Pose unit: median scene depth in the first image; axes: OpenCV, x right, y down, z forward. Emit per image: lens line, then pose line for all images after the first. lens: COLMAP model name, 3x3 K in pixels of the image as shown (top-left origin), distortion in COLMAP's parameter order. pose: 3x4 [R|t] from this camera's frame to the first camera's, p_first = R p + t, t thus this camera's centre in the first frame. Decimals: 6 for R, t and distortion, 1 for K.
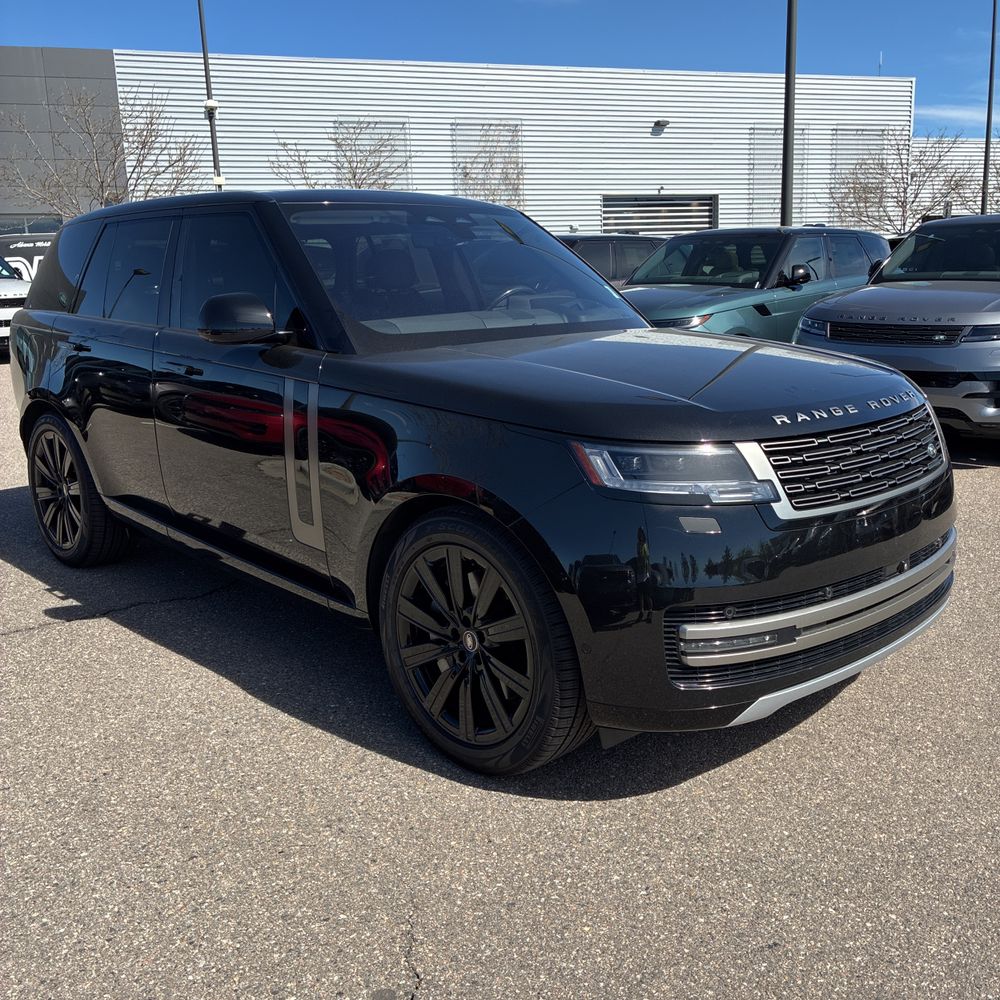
lens RADIAL K [[1019.7, 0, 491.9], [0, 1019.7, 496.4], [0, 0, 1]] dist [0.029374, -0.010457]
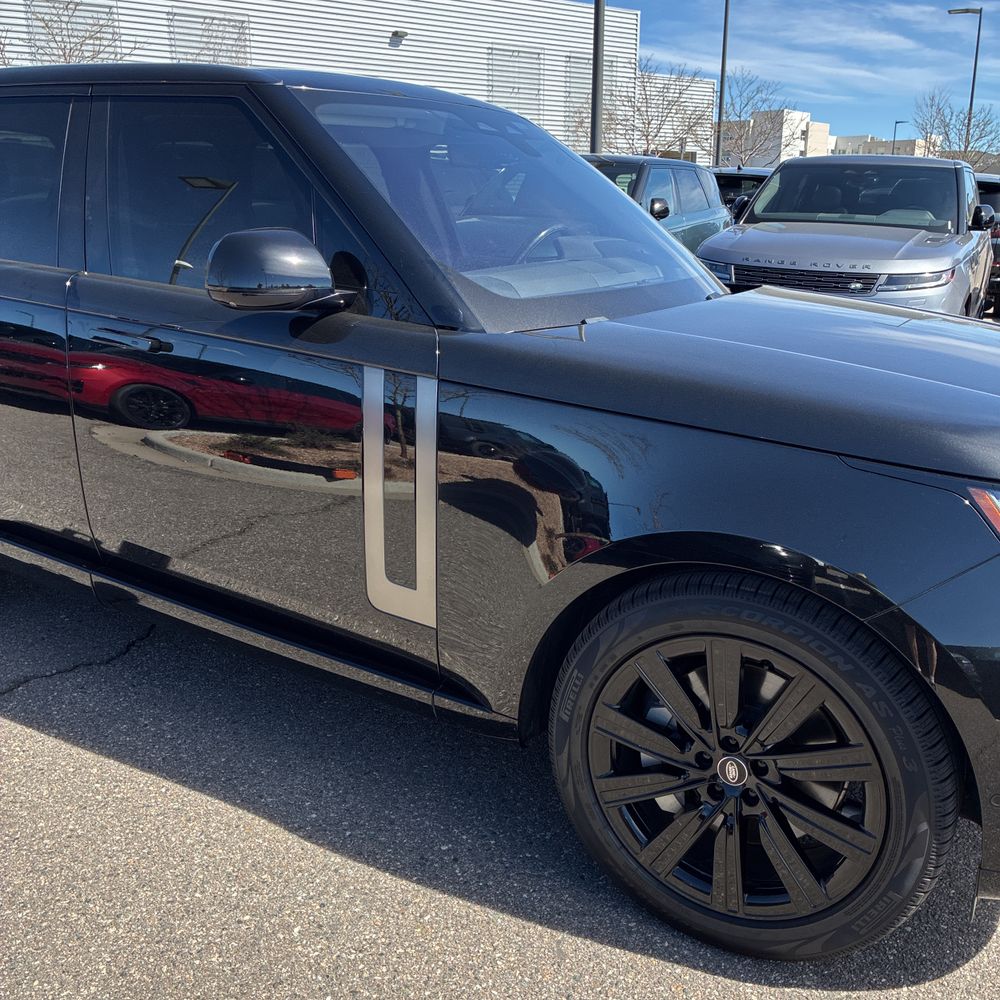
lens RADIAL K [[1007.3, 0, 499.4], [0, 1007.3, 508.7], [0, 0, 1]] dist [0.004074, 0.015831]
pose [[0.956511, -0.047852, 0.287745, -0.211728], [0.022054, 0.995493, 0.092239, -0.057562], [-0.290862, -0.081881, 0.953255, 0.253593]]
